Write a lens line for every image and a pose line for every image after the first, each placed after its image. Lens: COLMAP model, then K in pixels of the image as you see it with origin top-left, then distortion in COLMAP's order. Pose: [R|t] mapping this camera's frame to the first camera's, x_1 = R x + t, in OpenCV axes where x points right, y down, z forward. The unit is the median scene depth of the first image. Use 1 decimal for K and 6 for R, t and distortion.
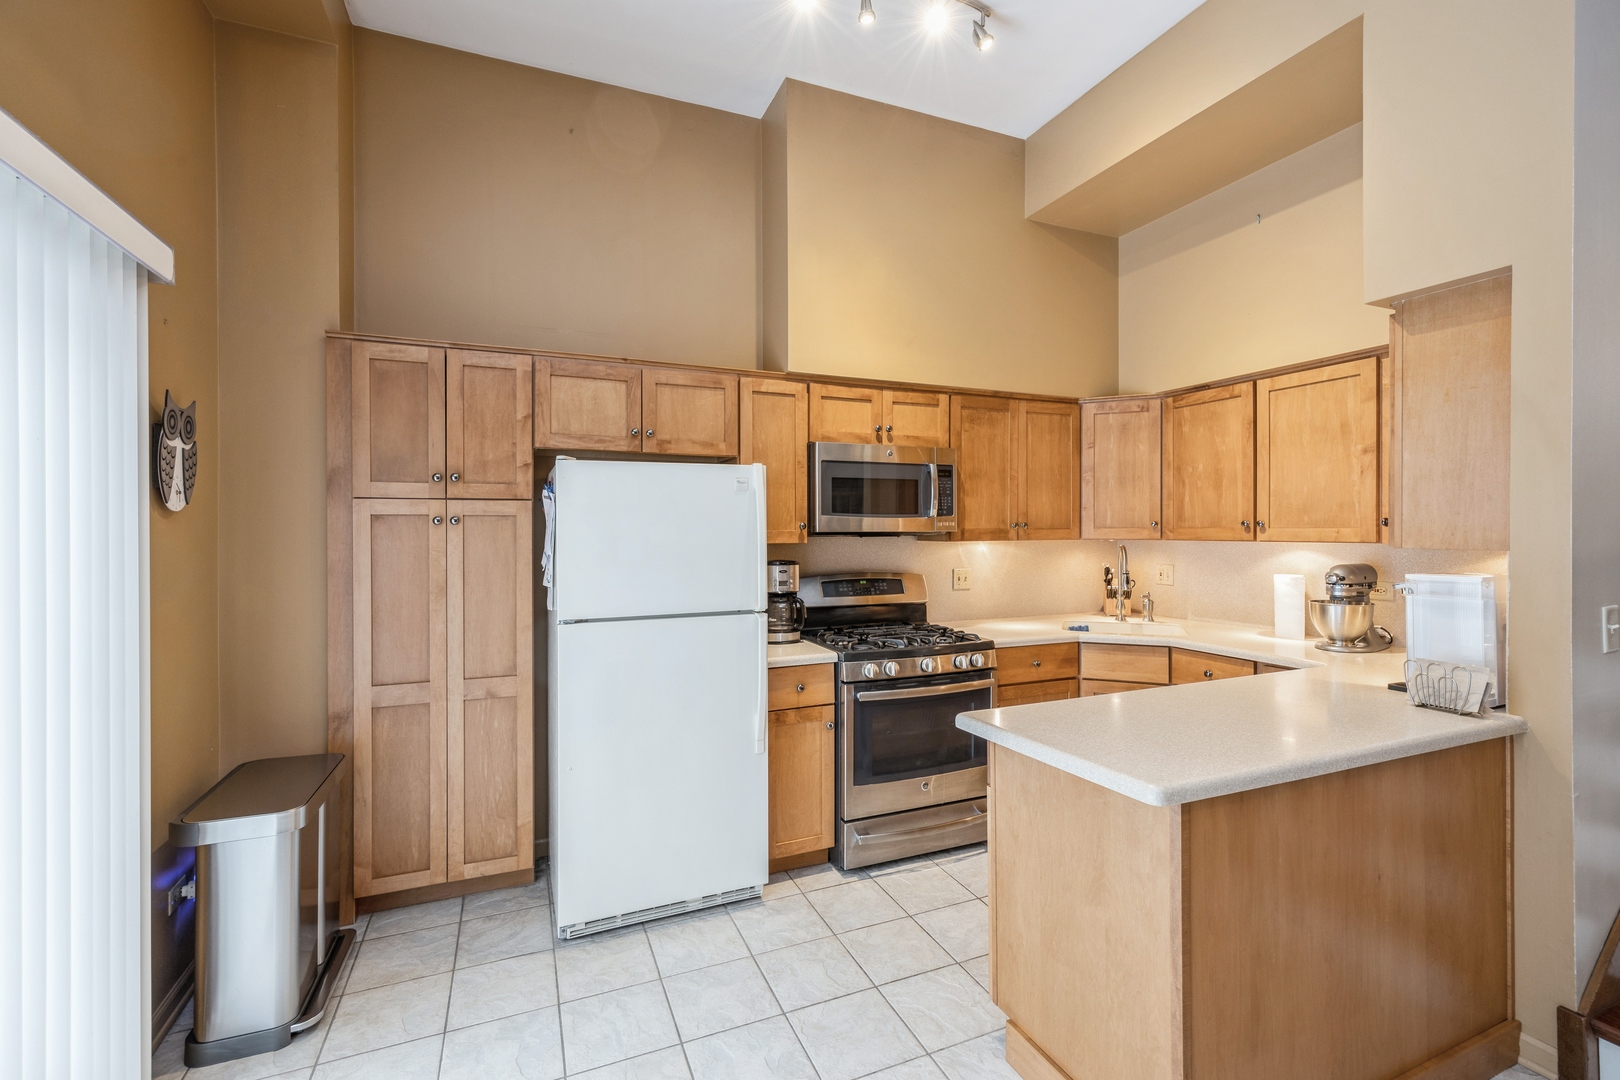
lens RADIAL K [[711.7, 0, 814.1], [0, 711.7, 533.7], [0, 0, 1]] dist [-0.007723, -0.000183]
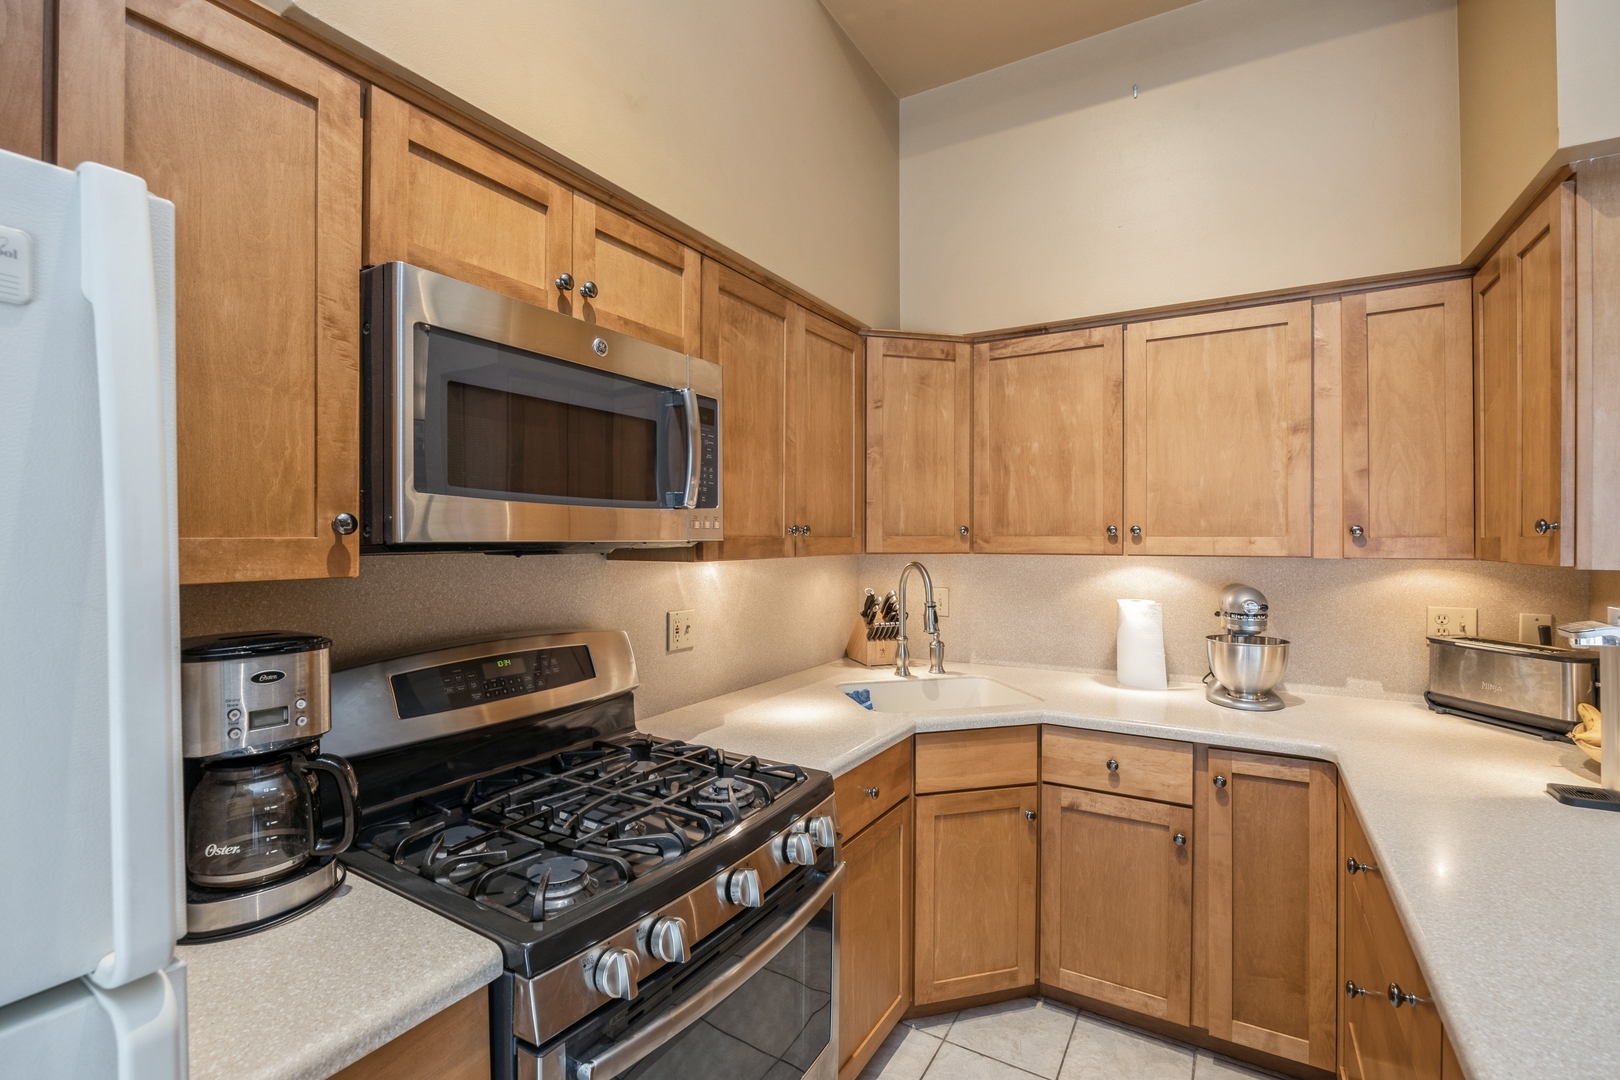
lens RADIAL K [[711.7, 0, 817.4], [0, 711.7, 541.1], [0, 0, 1]] dist [-0.007723, -0.000183]
pose [[0.799323, 0.000650, 0.600901, -0.035108], [0.000865, 0.999997, -0.002233, -0.001920], [-0.600901, 0.002304, 0.799320, 0.588164]]
